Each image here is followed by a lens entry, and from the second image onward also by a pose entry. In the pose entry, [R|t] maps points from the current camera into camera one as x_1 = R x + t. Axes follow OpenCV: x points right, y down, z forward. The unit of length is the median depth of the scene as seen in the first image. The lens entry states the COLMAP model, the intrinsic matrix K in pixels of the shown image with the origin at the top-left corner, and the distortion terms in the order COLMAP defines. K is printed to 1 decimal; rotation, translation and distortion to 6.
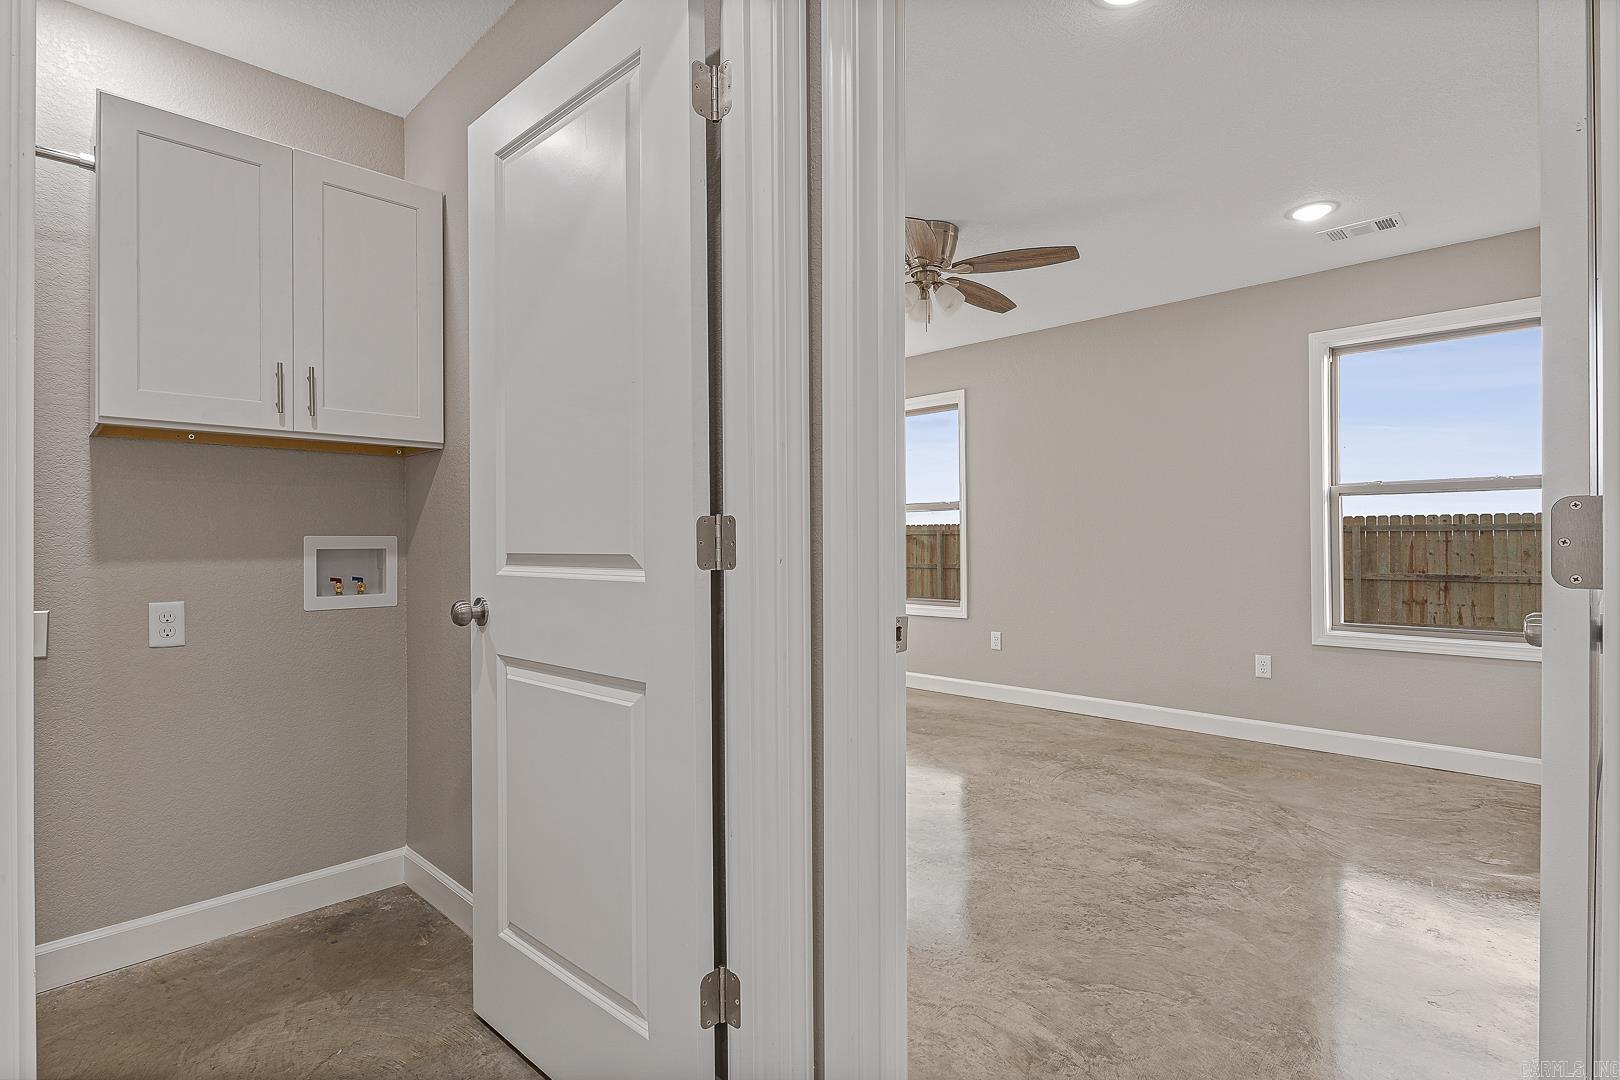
lens RADIAL K [[783.1, 0, 811.6], [0, 783.1, 546.3], [0, 0, 1]] dist [-0.000803, -0.000354]
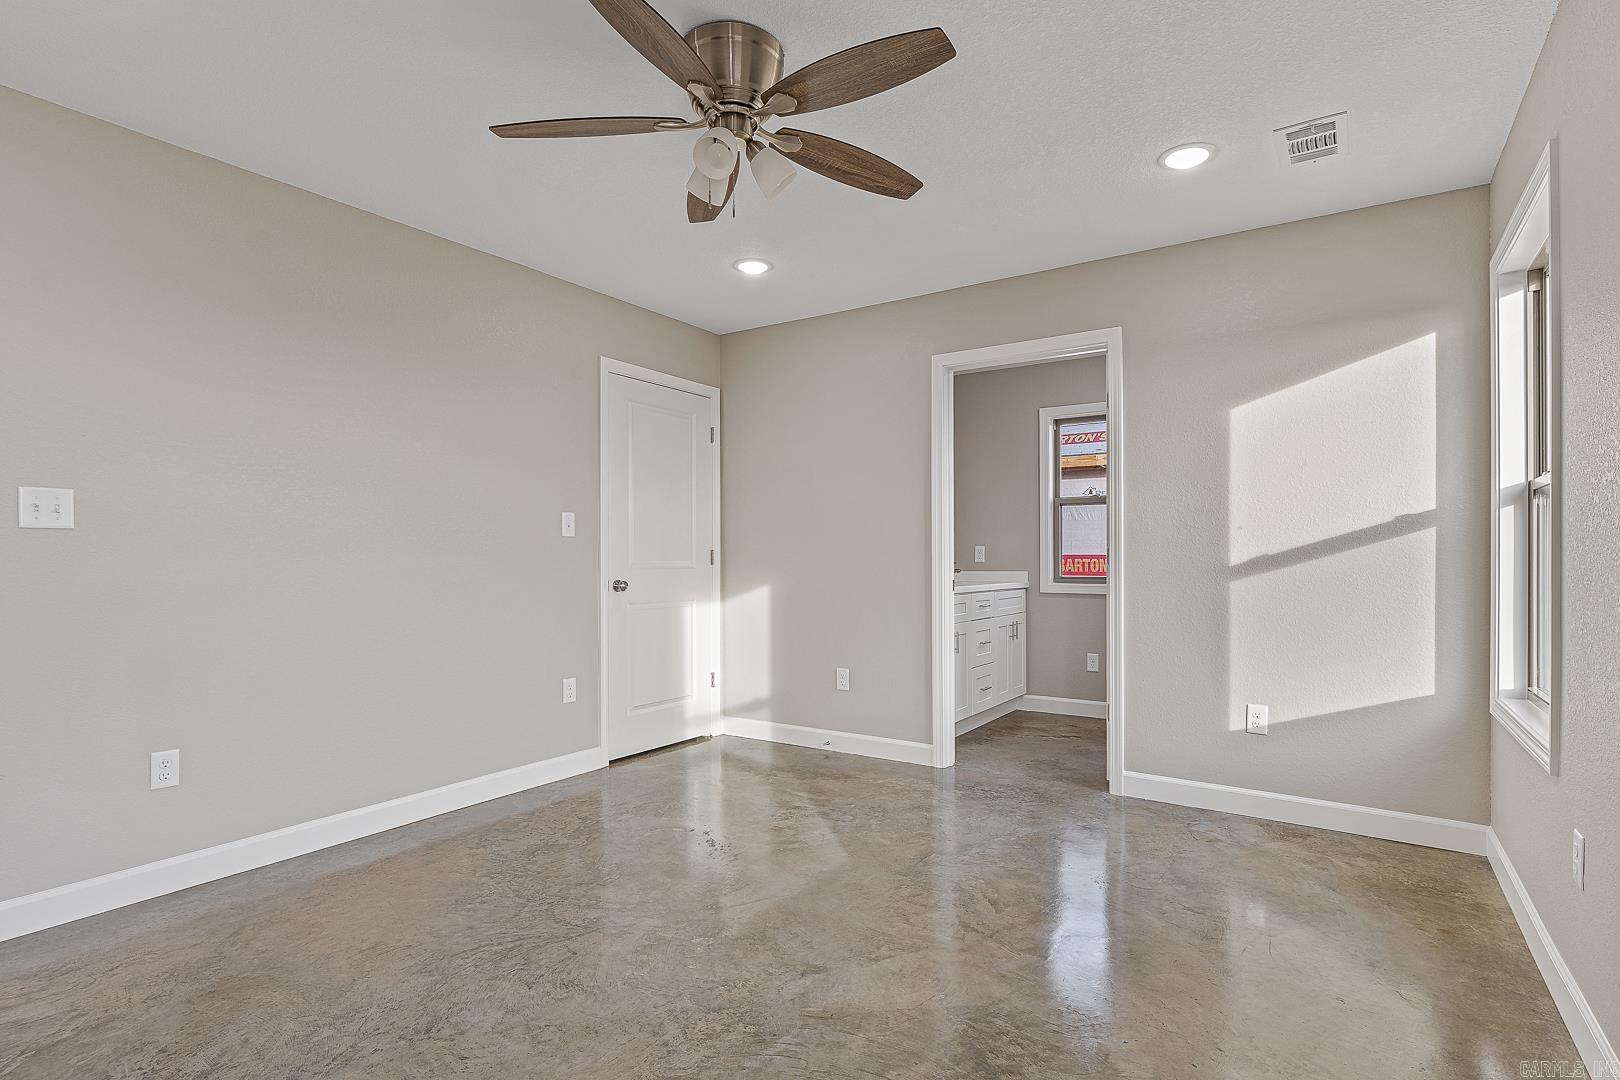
lens RADIAL K [[799.3, 0, 831.1], [0, 799.3, 563.9], [0, 0, 1]] dist [-0.004426, -0.001123]
pose [[0.194995, 0.013531, -0.980711, 0.895801], [-0.010227, 0.999879, 0.011762, -0.011571], [0.980751, 0.007736, 0.195110, 1.092585]]
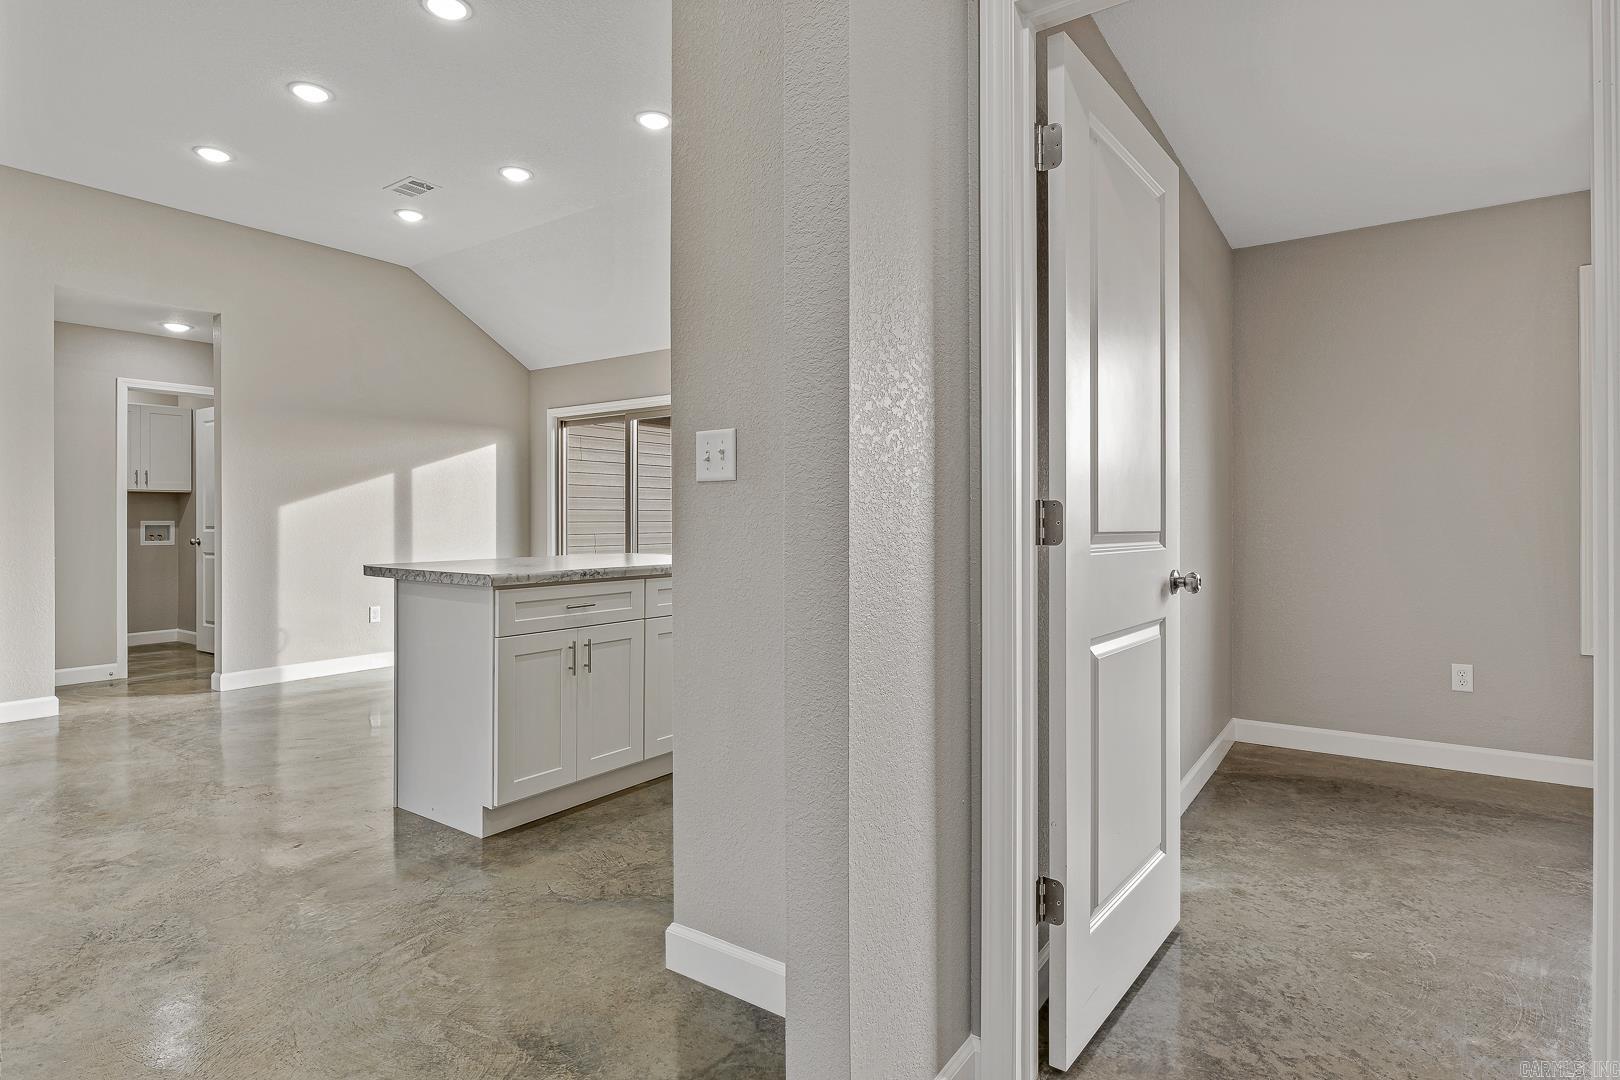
lens RADIAL K [[847.8, 0, 811.0], [0, 847.8, 511.8], [0, 0, 1]] dist [-0.002668, -0.000626]
pose [[0.987409, 0.005111, 0.158104, 1.060752], [-0.002089, 0.999812, -0.019279, 0.007108], [-0.158173, 0.018706, 0.987234, -2.011034]]
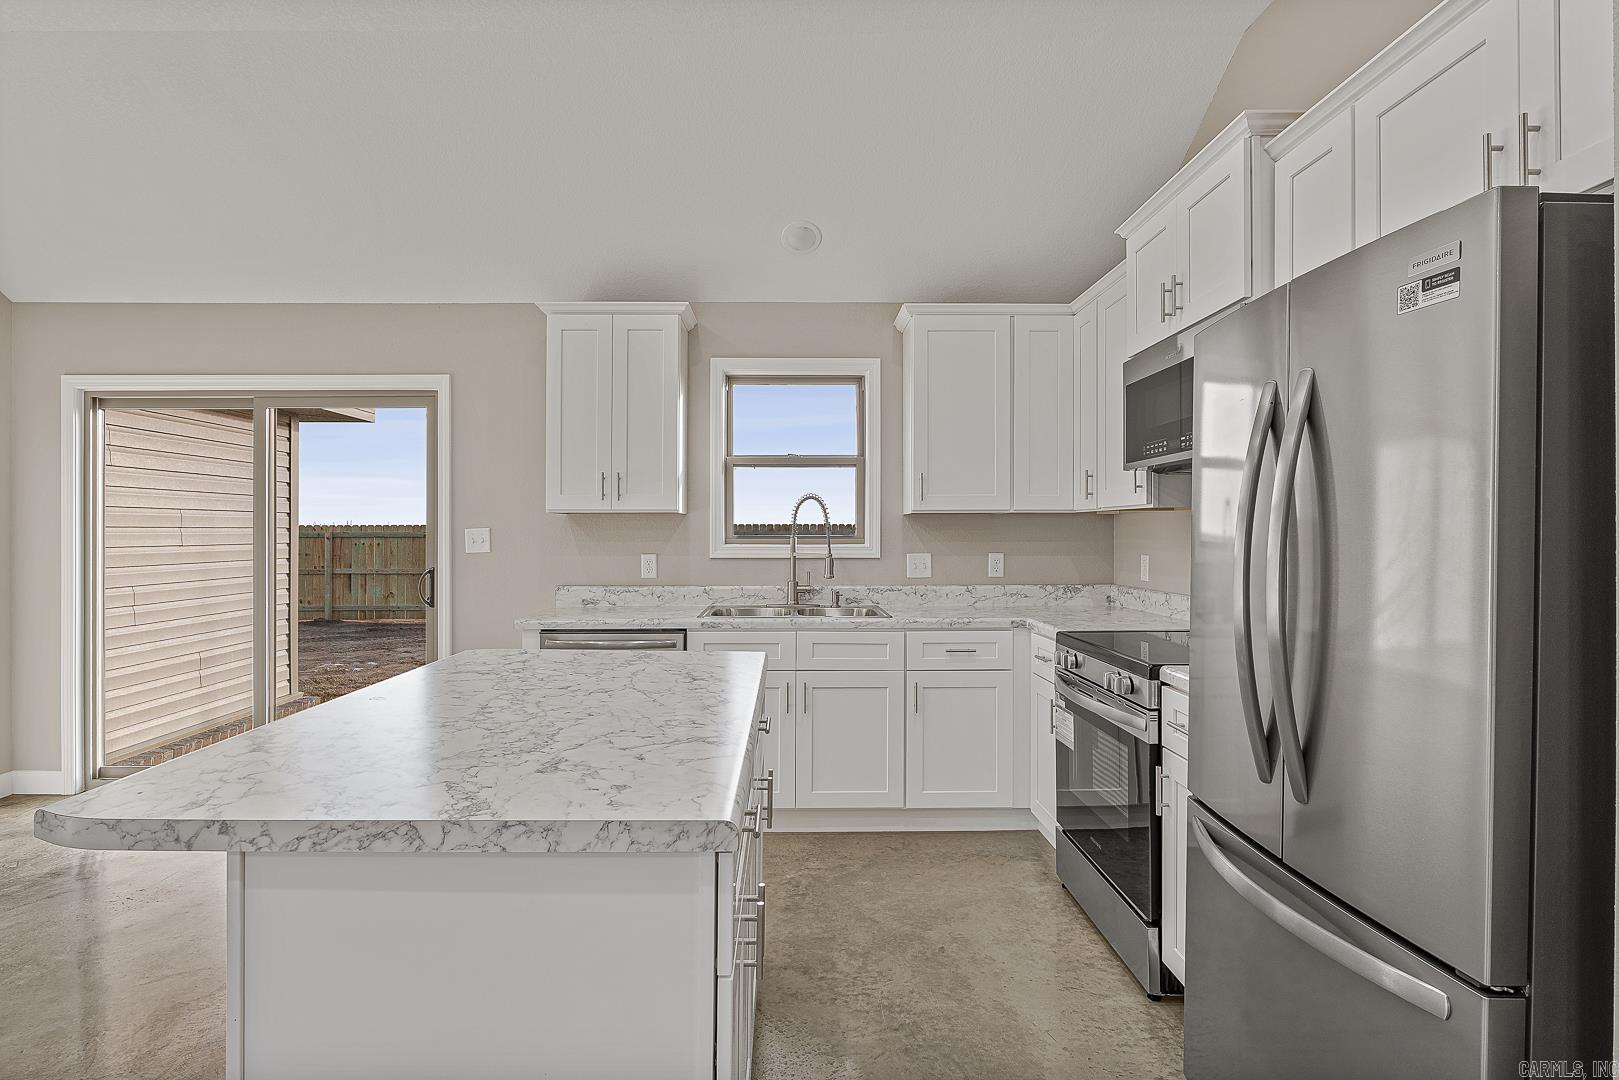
lens RADIAL K [[791.9, 0, 800.0], [0, 791.9, 531.2], [0, 0, 1]] dist [-0.001656, -0.000522]
pose [[0.707599, 0.003060, 0.706608, 0.643501], [0.004463, 0.999951, -0.008799, -0.057775], [-0.706600, 0.009380, 0.707551, -1.277219]]
